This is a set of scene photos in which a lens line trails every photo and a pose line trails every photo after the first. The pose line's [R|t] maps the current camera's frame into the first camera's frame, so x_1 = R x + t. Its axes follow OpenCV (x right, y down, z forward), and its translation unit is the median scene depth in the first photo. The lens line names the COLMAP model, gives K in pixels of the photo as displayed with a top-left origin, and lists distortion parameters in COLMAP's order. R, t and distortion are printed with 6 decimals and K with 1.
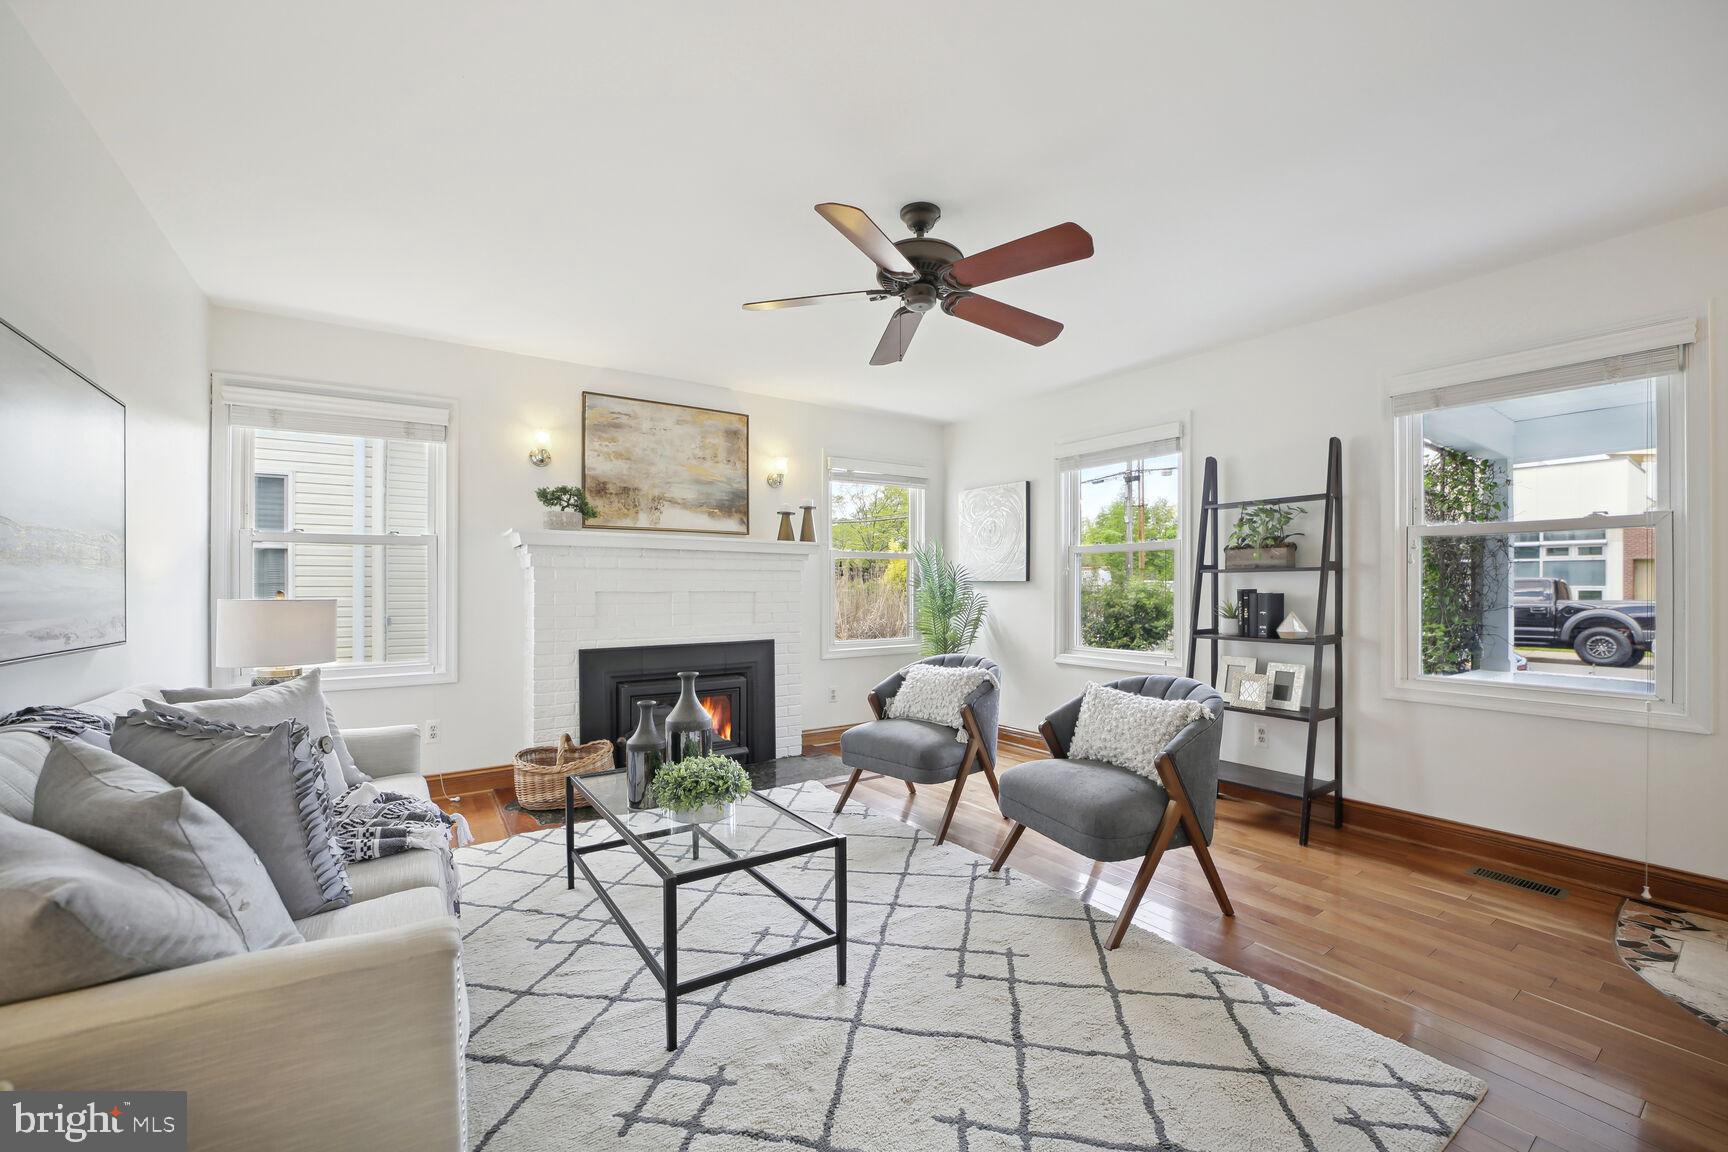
lens RADIAL K [[693.8, 0, 870.5], [0, 693.8, 586.8], [0, 0, 1]] dist [-0.033862, 0.000014]
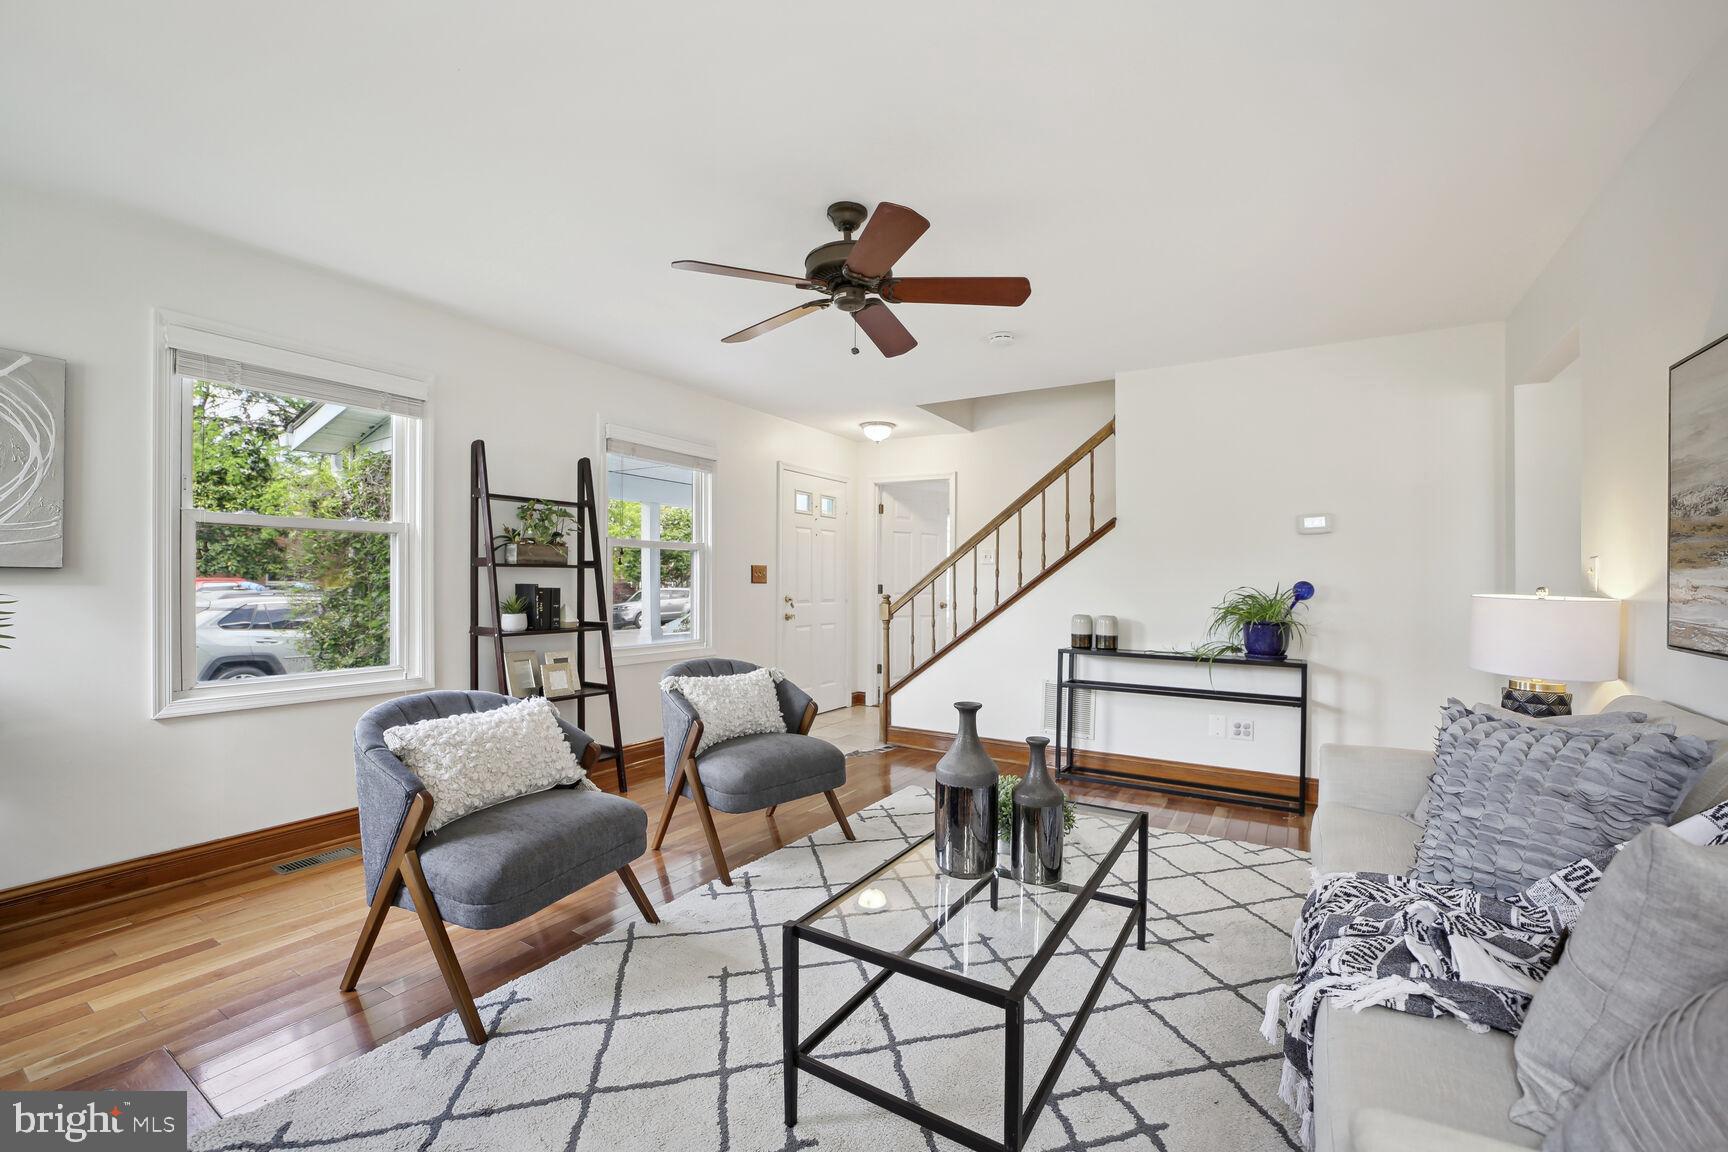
lens RADIAL K [[710.1, 0, 875.9], [0, 710.1, 581.4], [0, 0, 1]] dist [-0.035335, 0.000154]
pose [[-0.404166, 0.001845, 0.914684, -0.513211], [-0.005034, 0.999978, -0.004241, 0.000749], [-0.914672, -0.006319, -0.404148, 0.792156]]
